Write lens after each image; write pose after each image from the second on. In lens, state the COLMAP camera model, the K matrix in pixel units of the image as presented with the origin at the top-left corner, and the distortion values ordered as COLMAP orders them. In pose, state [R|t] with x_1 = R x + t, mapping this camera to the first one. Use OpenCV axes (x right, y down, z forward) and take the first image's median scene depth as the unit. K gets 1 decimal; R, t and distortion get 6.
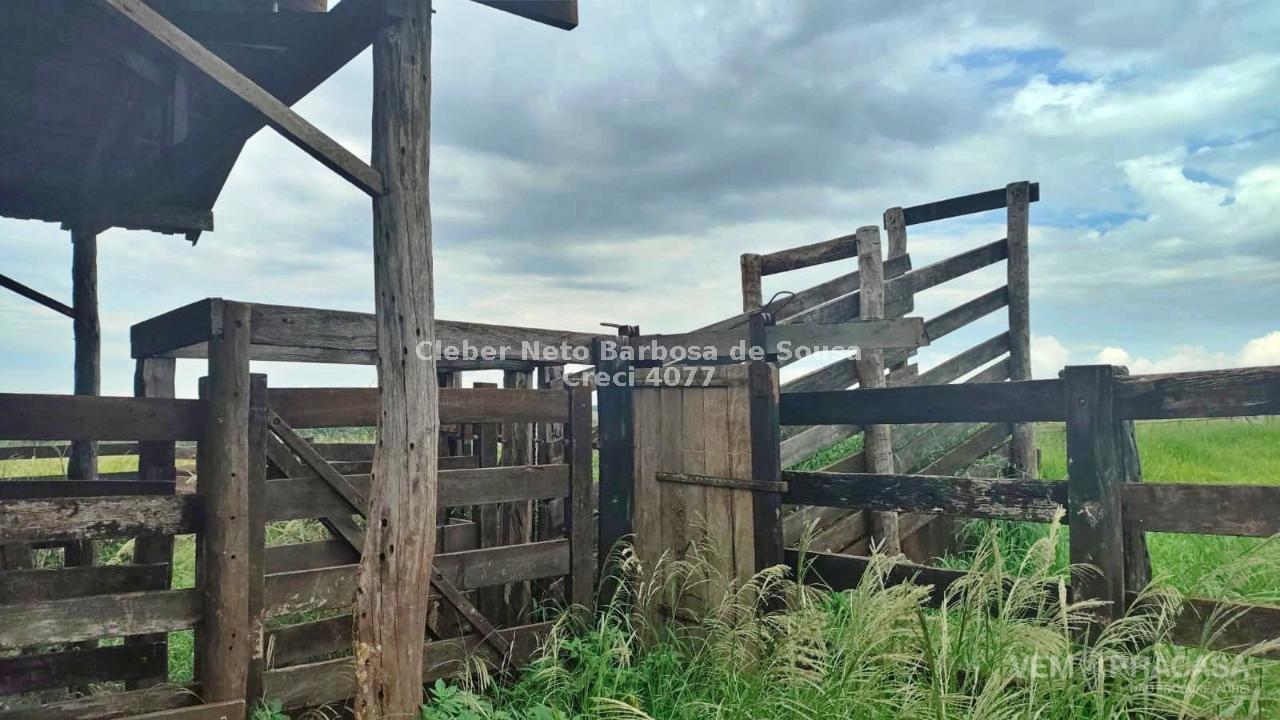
lens RADIAL K [[941.5, 0, 640.0], [0, 941.5, 360.0], [0, 0, 1]] dist [0.082264, 0.140196]
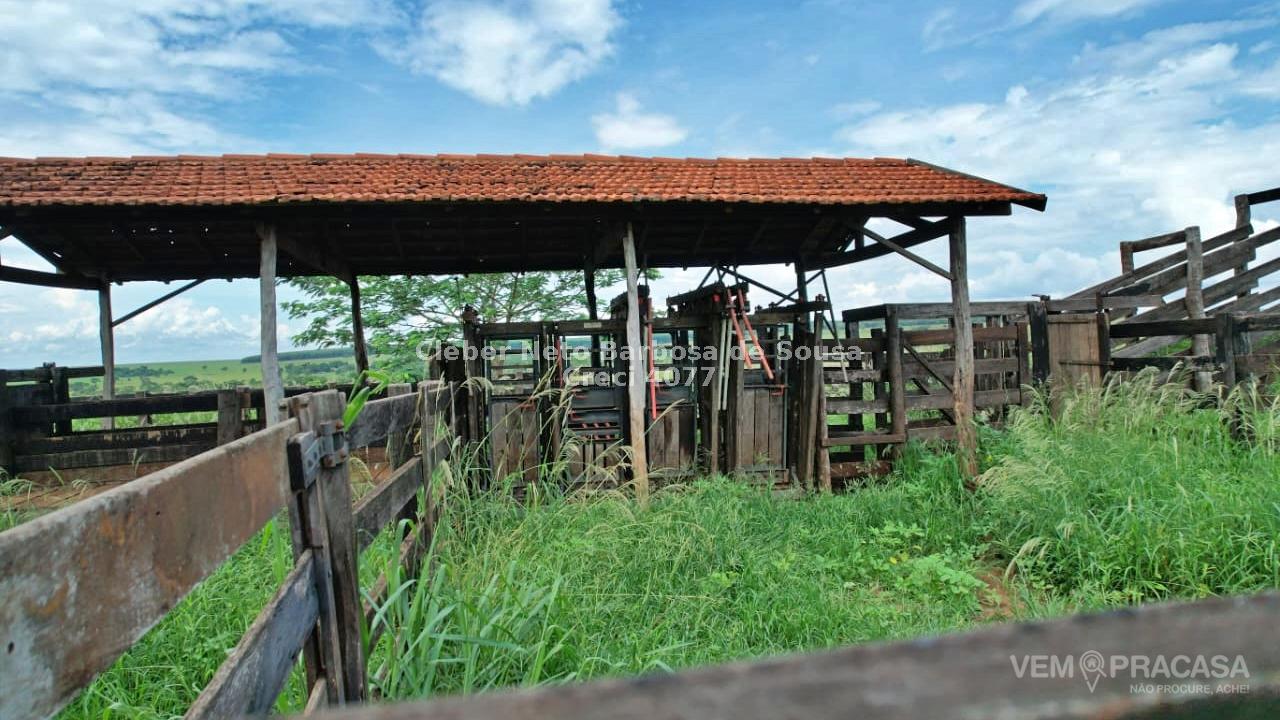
lens RADIAL K [[815.1, 0, 640.0], [0, 815.1, 360.0], [0, 0, 1]] dist [-0.085715, 0.079670]
pose [[0.860069, -0.025750, -0.509527, 0.132693], [0.073077, 0.994645, 0.073084, -0.098800], [0.504916, -0.100092, 0.857345, -1.189788]]
